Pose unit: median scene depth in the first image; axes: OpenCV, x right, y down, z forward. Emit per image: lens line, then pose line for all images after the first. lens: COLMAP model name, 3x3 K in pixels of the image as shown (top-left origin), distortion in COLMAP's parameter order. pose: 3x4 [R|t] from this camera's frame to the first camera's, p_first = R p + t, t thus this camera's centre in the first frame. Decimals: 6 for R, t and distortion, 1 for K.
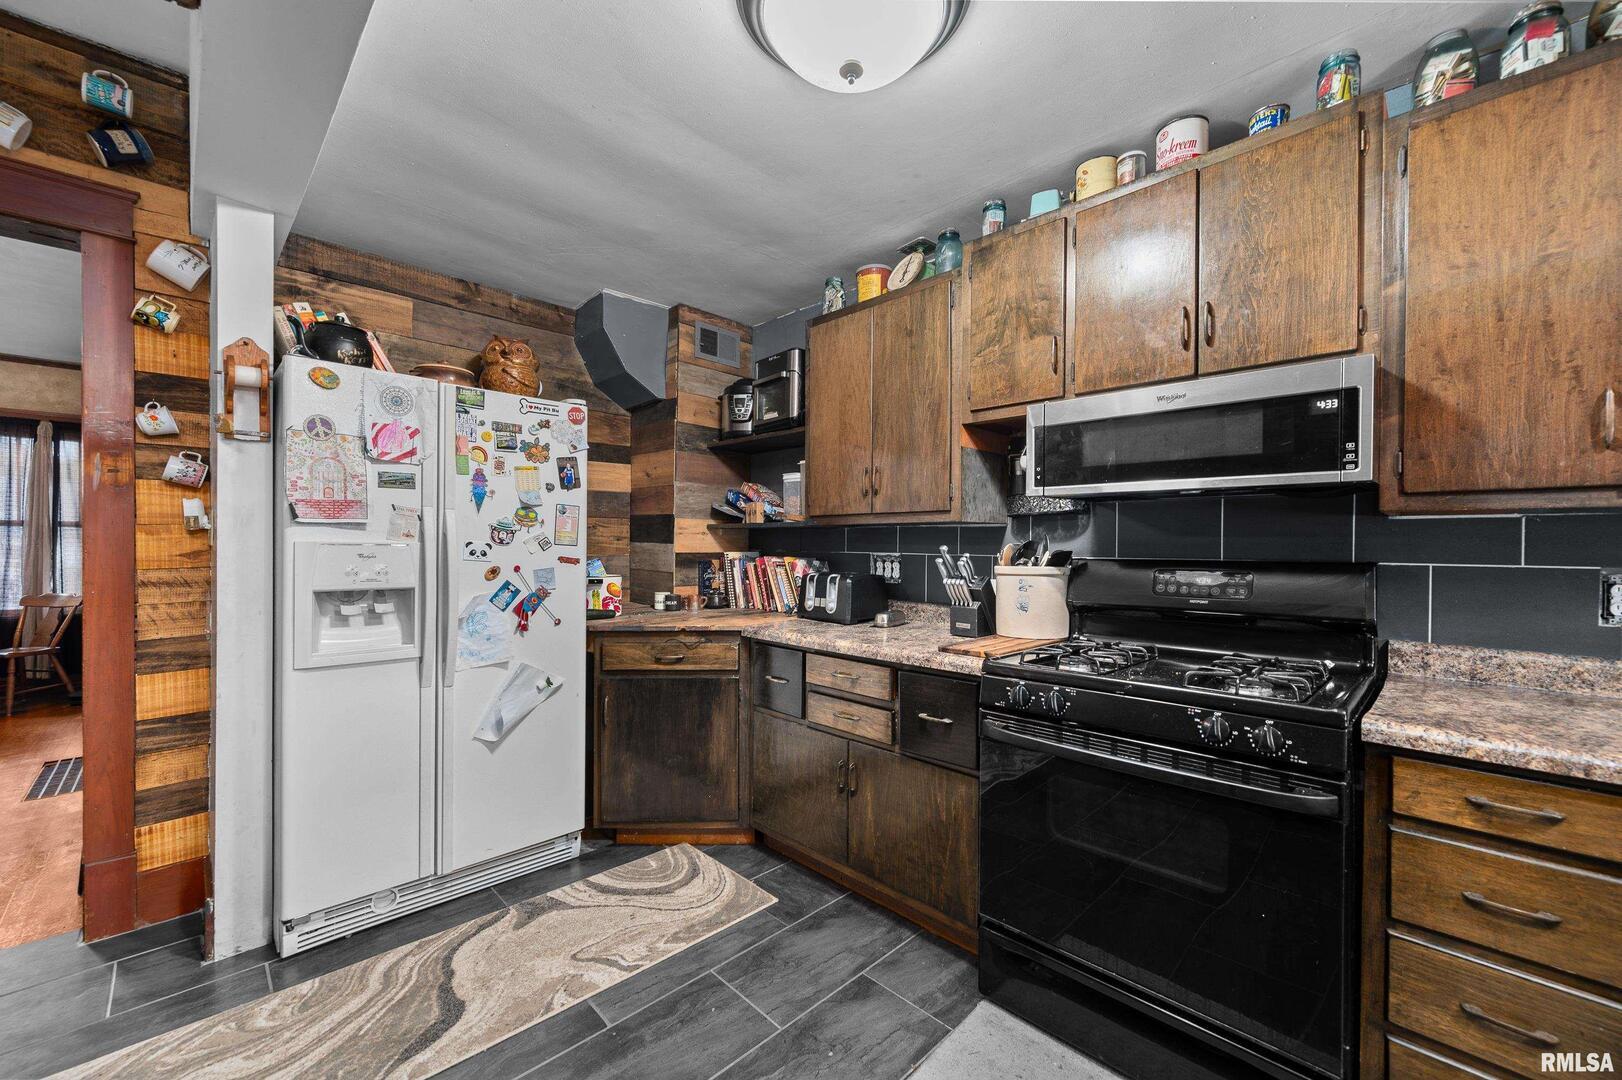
lens RADIAL K [[644.5, 0, 814.9], [0, 644.5, 546.8], [0, 0, 1]] dist [0.000751, 0.000064]
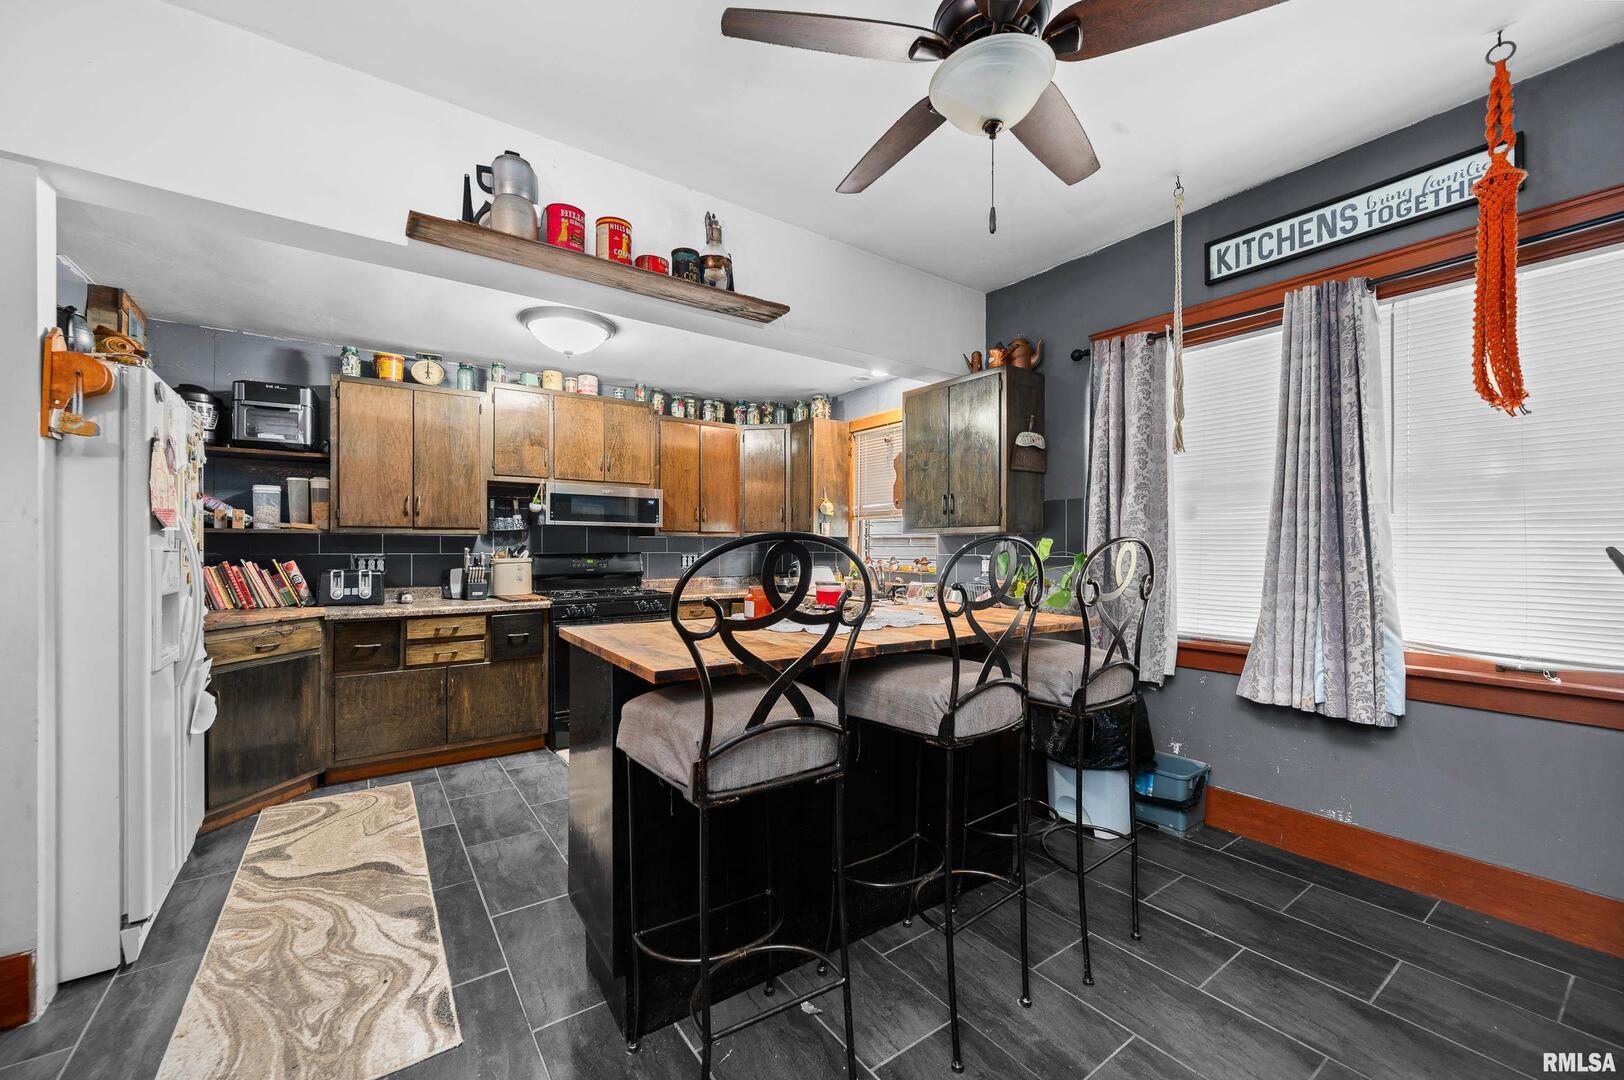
lens RADIAL K [[645.3, 0, 815.9], [0, 645.3, 546.8], [0, 0, 1]] dist [0.000751, 0.000064]
pose [[0.153497, -0.006507, 0.988128, -1.482057], [0.006273, 0.999965, 0.005611, -0.009608], [-0.988129, 0.005337, 0.153532, -0.191627]]
